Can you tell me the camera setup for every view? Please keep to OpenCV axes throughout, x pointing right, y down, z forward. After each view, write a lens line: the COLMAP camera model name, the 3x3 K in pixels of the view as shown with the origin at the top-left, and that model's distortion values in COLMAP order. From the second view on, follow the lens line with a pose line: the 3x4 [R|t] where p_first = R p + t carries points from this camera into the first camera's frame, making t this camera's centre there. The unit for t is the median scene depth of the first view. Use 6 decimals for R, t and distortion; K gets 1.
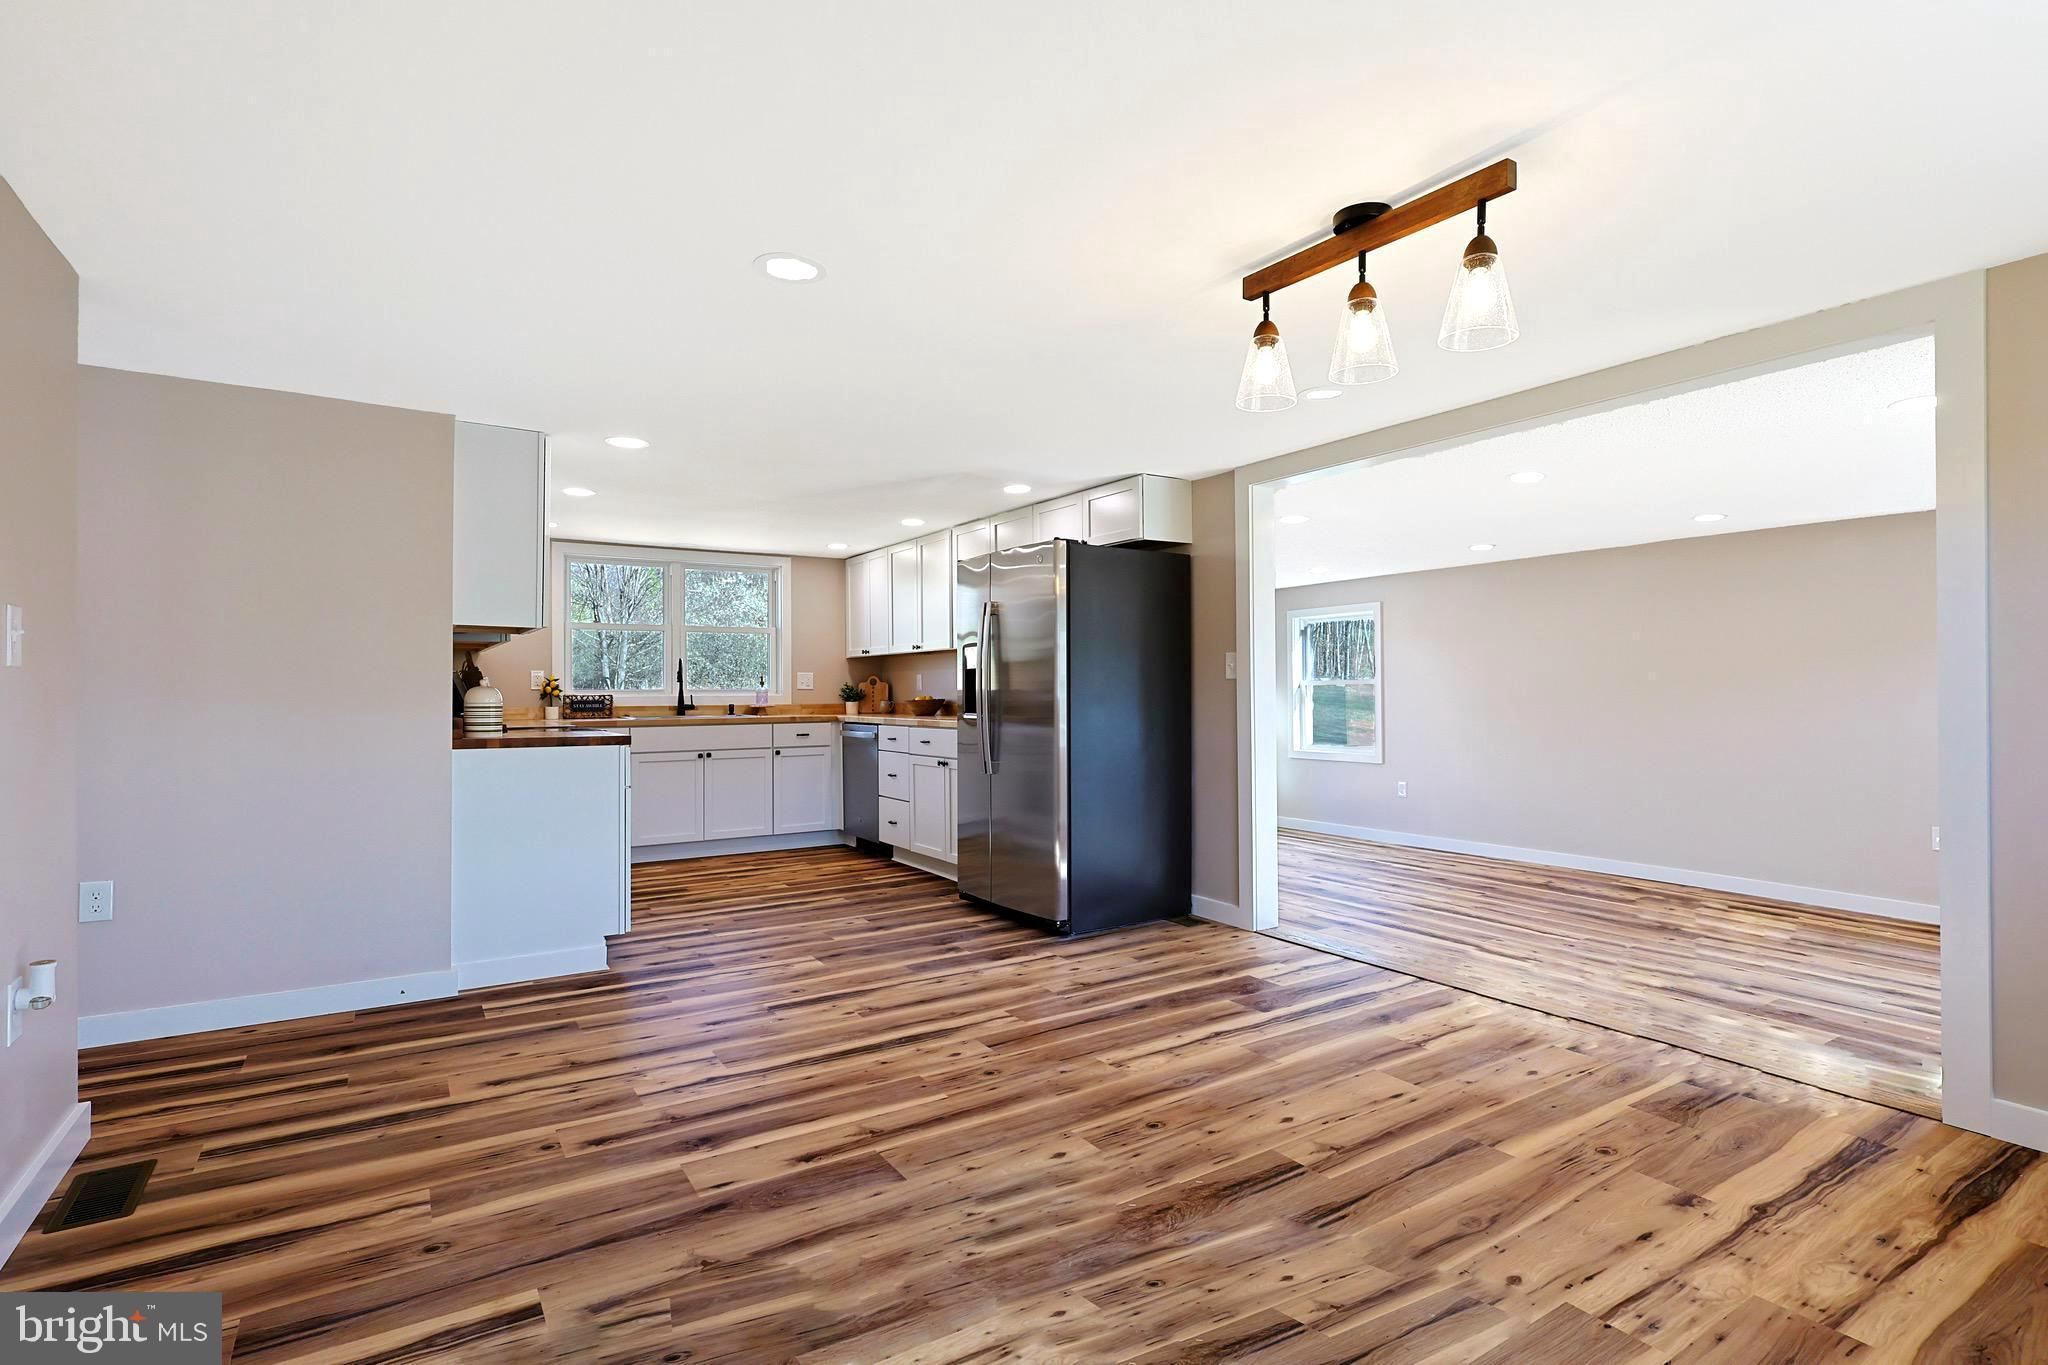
lens RADIAL K [[999.9, 0, 1029.7], [0, 999.9, 684.3], [0, 0, 1]] dist [0.001197, 0.000686]
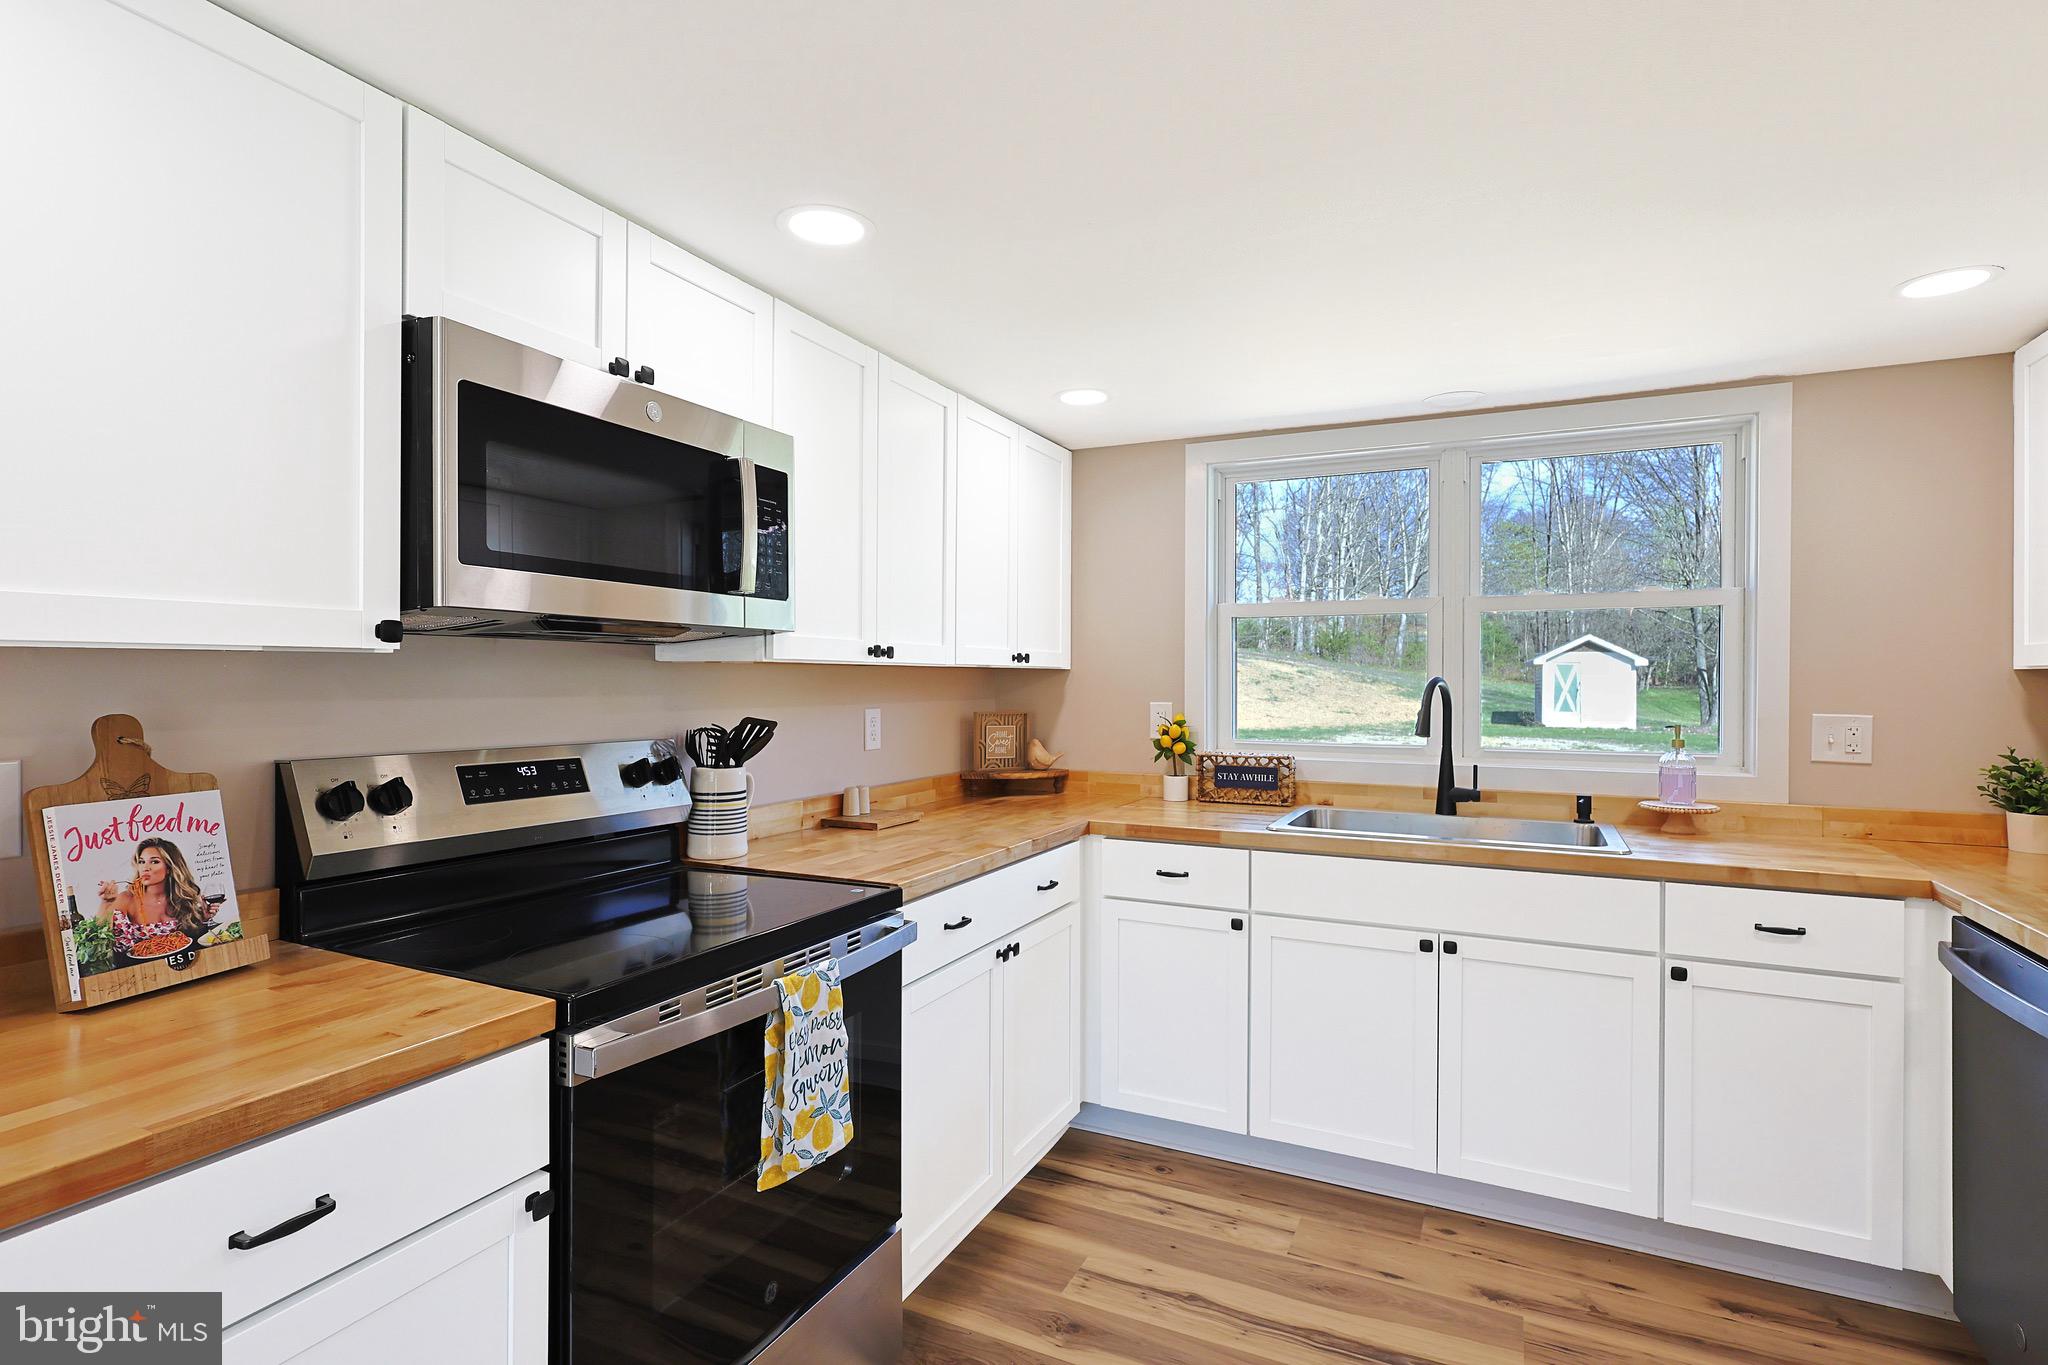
lens RADIAL K [[999.9, 0, 1029.7], [0, 999.9, 684.3], [0, 0, 1]] dist [0.001197, 0.000686]
pose [[0.520306, 0.013653, -0.853871, -0.084206], [-0.002590, 0.999893, 0.014410, -0.028058], [0.853976, -0.005286, 0.520286, 0.633331]]
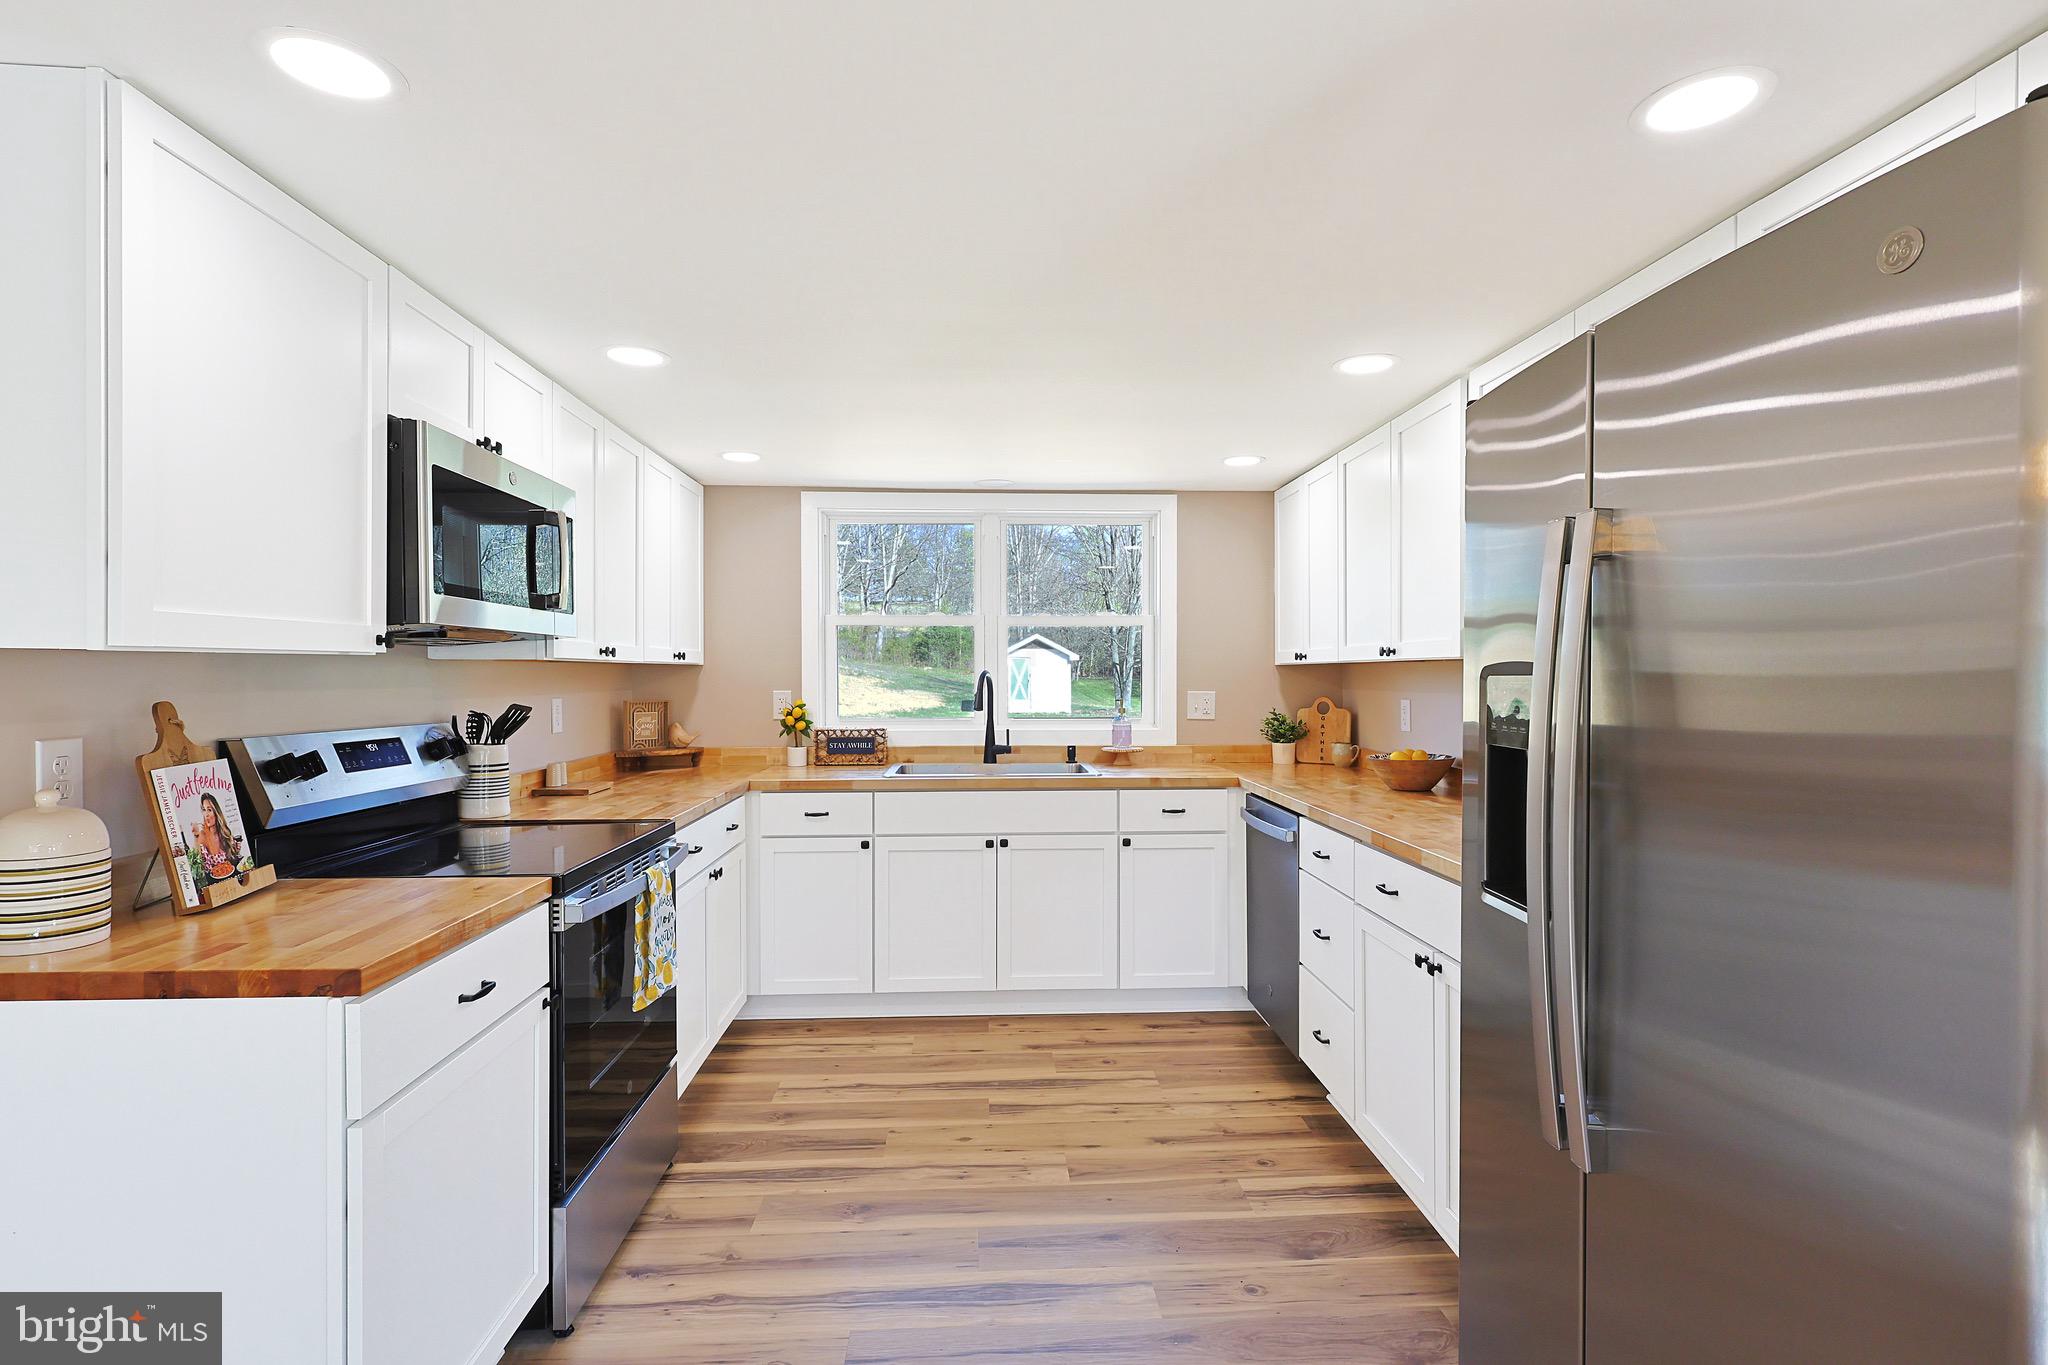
lens RADIAL K [[999.9, 0, 1029.7], [0, 999.9, 684.3], [0, 0, 1]] dist [0.001197, 0.000686]
pose [[0.869824, 0.011700, -0.493223, -0.025915], [-0.002420, 0.999808, 0.019450, -0.028873], [0.493356, -0.015725, 0.869686, 0.477664]]
